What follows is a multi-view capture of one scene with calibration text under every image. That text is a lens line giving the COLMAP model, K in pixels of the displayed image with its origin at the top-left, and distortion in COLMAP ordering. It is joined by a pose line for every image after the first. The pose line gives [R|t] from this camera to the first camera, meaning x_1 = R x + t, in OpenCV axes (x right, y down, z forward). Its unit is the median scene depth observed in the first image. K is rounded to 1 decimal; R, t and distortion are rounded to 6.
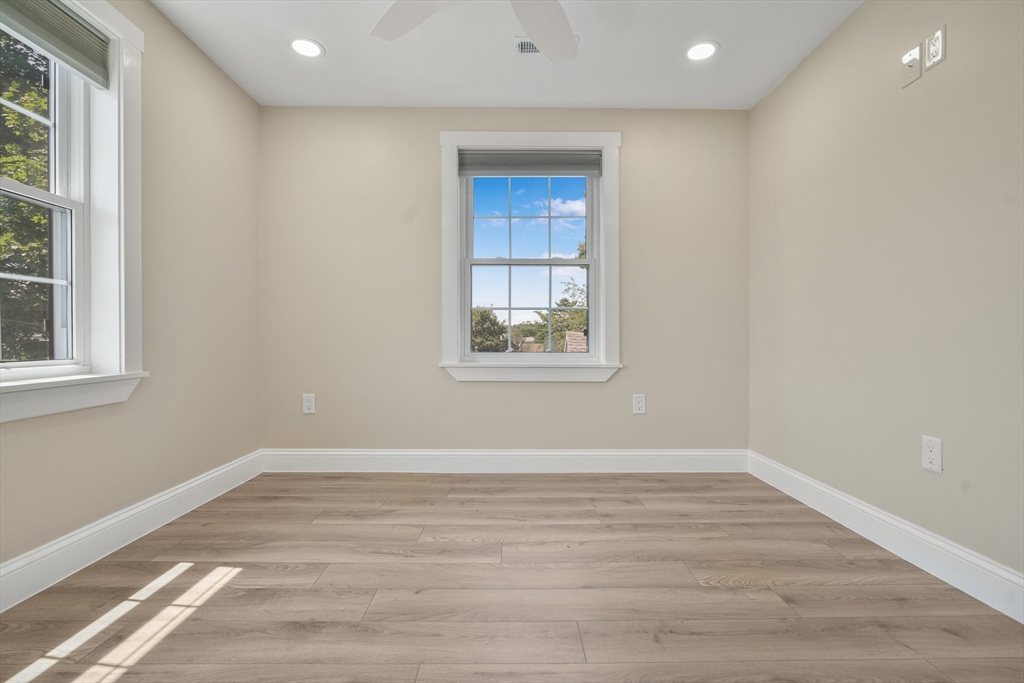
lens RADIAL K [[463.8, 0, 514.1], [0, 463.8, 343.6], [0, 0, 1]] dist [-0.007767, 0.004643]
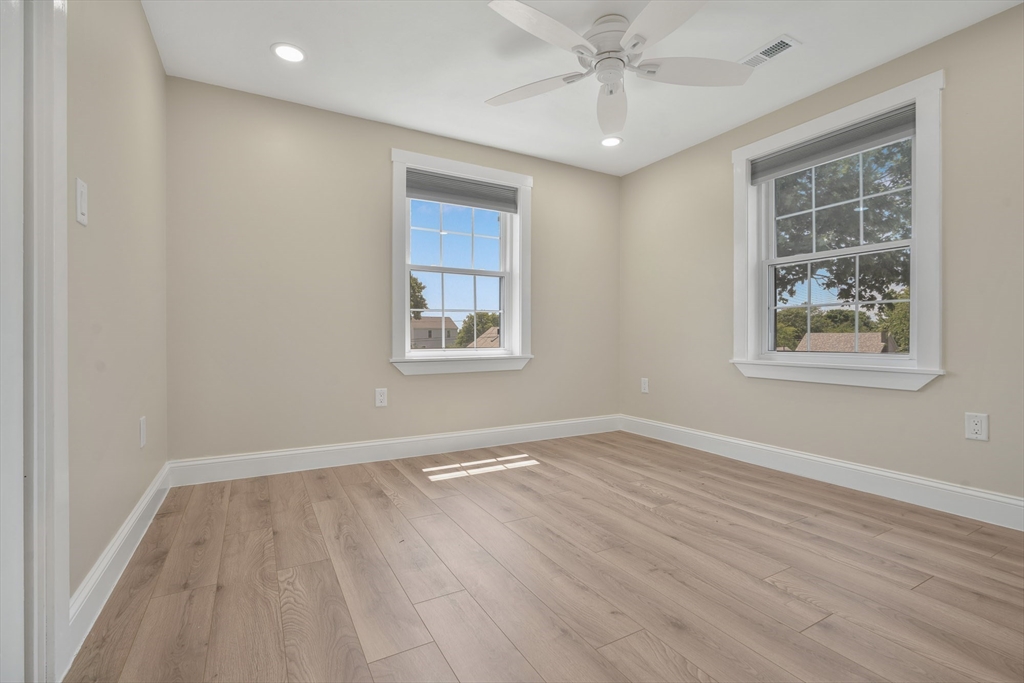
lens RADIAL K [[463.8, 0, 529.4], [0, 463.8, 342.0], [0, 0, 1]] dist [-0.007767, 0.004643]
pose [[0.503573, 0.005679, -0.863934, 0.765092], [-0.007862, 0.999967, 0.001990, 0.002507], [0.863917, 0.005790, 0.503601, 0.030953]]
